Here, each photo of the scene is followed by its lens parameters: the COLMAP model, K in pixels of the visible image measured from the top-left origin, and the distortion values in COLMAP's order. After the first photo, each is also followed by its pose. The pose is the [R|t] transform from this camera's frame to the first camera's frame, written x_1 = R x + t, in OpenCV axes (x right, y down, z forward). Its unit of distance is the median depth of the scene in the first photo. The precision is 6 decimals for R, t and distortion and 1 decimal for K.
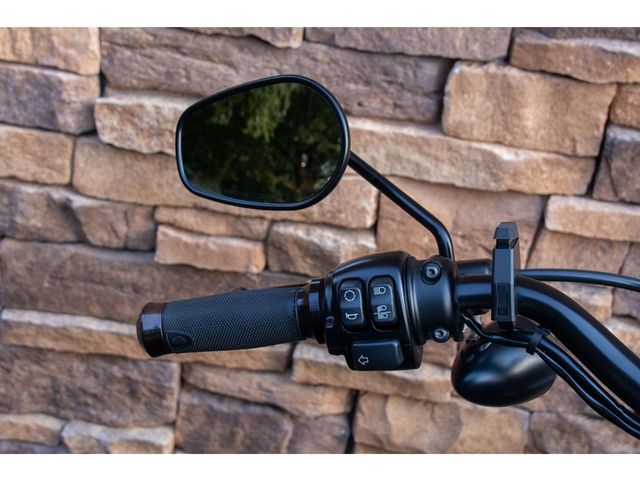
lens RADIAL K [[1202.5, 0, 320.8], [0, 1202.5, 240.6], [0, 0, 1]] dist [0.297387, 0.084834]
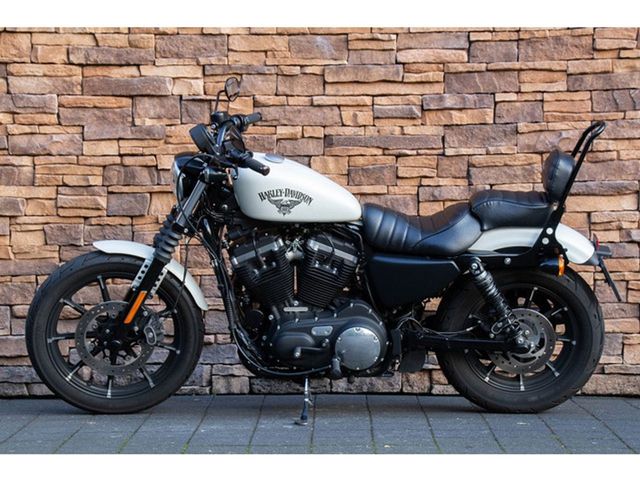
lens RADIAL K [[2217.1, 0, 304.9], [0, 2217.1, 257.8], [0, 0, 1]] dist [0.900172, 1.002827]
pose [[0.991745, -0.102878, 0.076538, -0.534961], [0.124923, 0.909815, -0.395766, 3.182462], [-0.028920, 0.402060, 0.915157, -5.856353]]
